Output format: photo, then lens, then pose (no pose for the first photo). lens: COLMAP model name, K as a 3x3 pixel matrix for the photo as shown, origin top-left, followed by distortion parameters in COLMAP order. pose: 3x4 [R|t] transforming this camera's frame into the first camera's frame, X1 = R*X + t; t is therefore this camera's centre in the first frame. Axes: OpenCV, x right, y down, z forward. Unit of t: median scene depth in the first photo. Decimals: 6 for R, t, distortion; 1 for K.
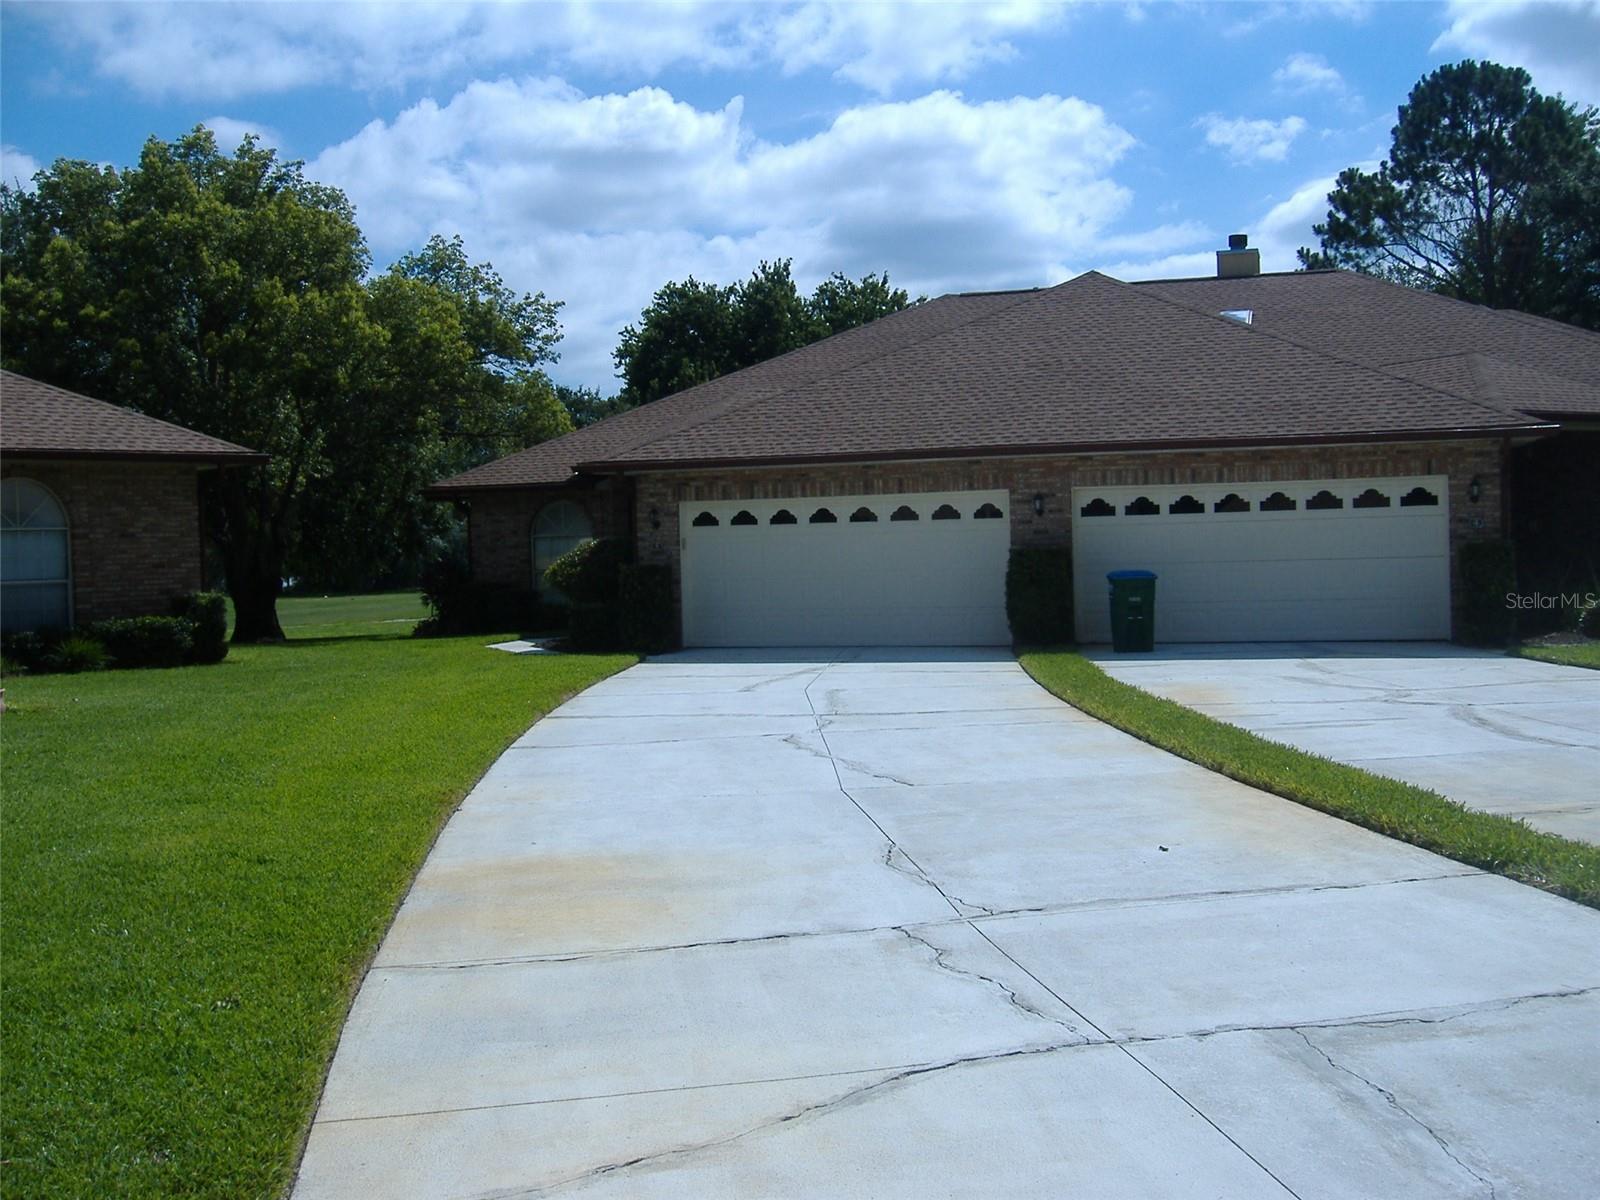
lens RADIAL K [[1646.4, 0, 800.0], [0, 1646.4, 600.0], [0, 0, 1]] dist [-0.092357, 0.049883]
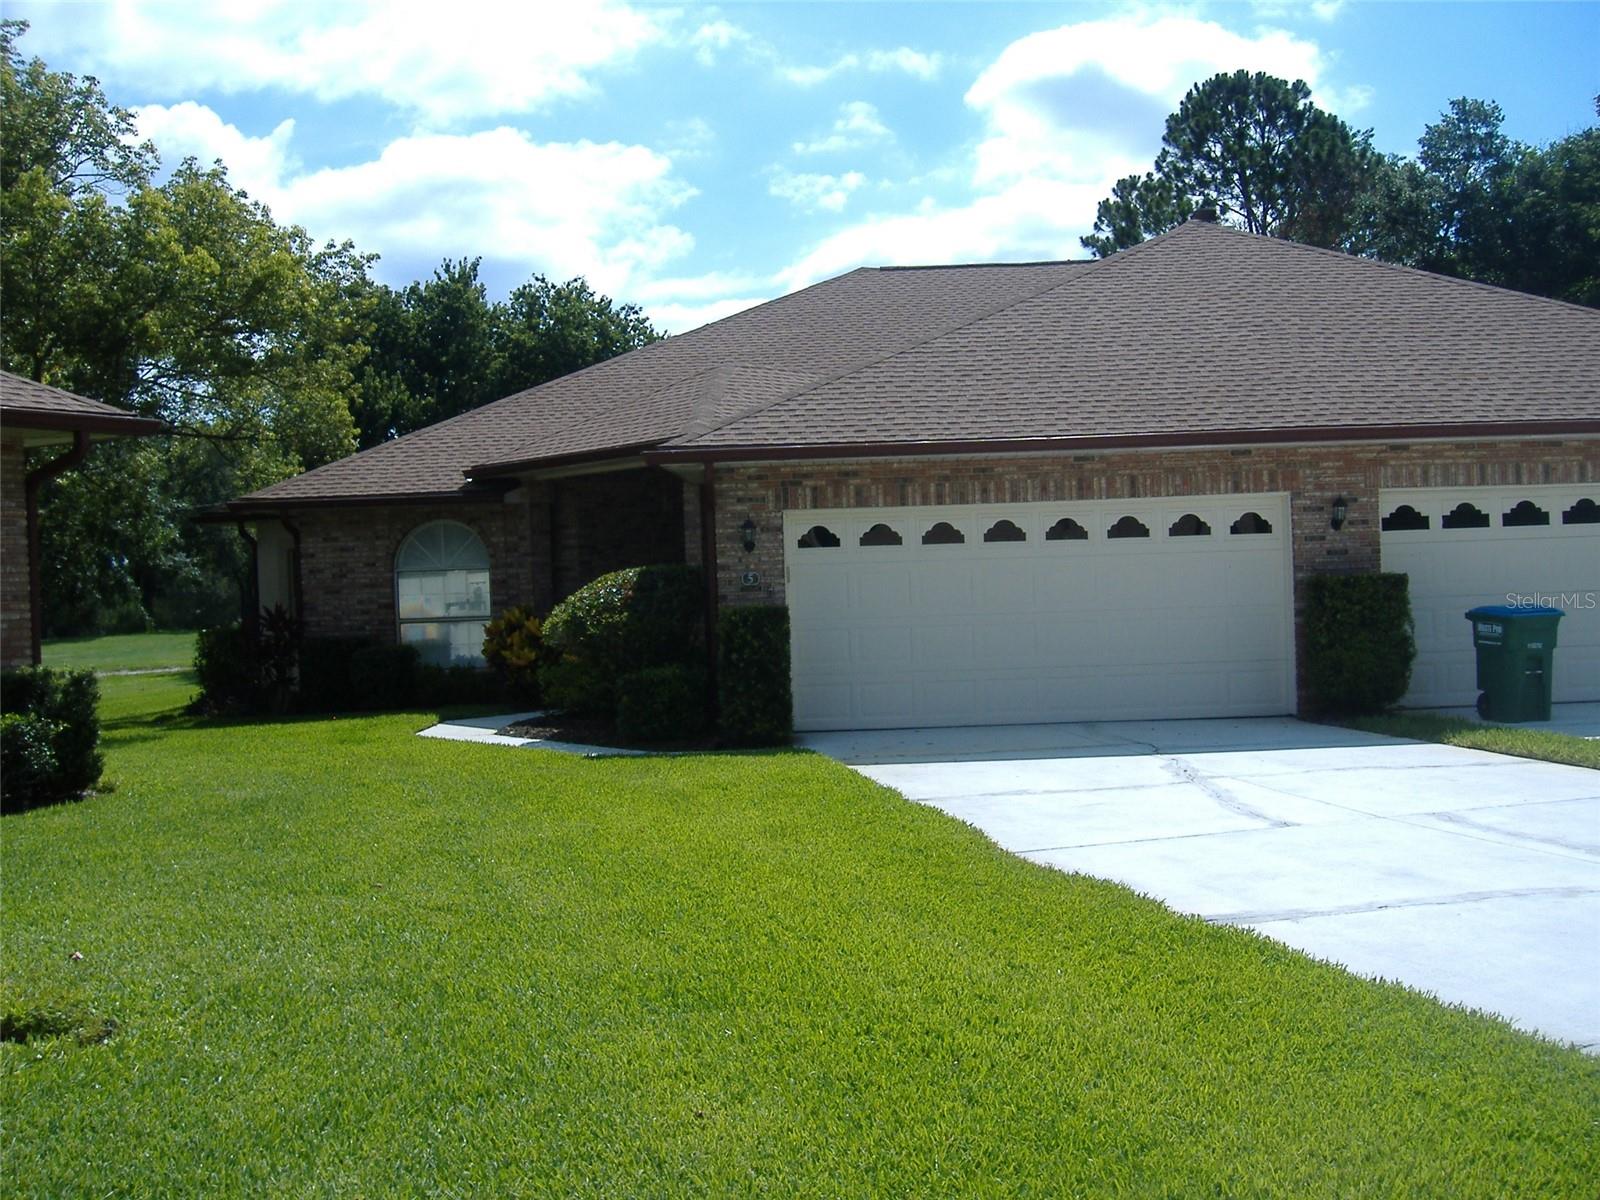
lens RADIAL K [[1646.4, 0, 800.0], [0, 1646.4, 600.0], [0, 0, 1]] dist [-0.092357, 0.049883]
pose [[0.960512, -0.011594, 0.277997, -0.251201], [0.018962, 0.999536, -0.023828, -0.008254], [-0.277592, 0.028159, 0.960286, 0.370744]]
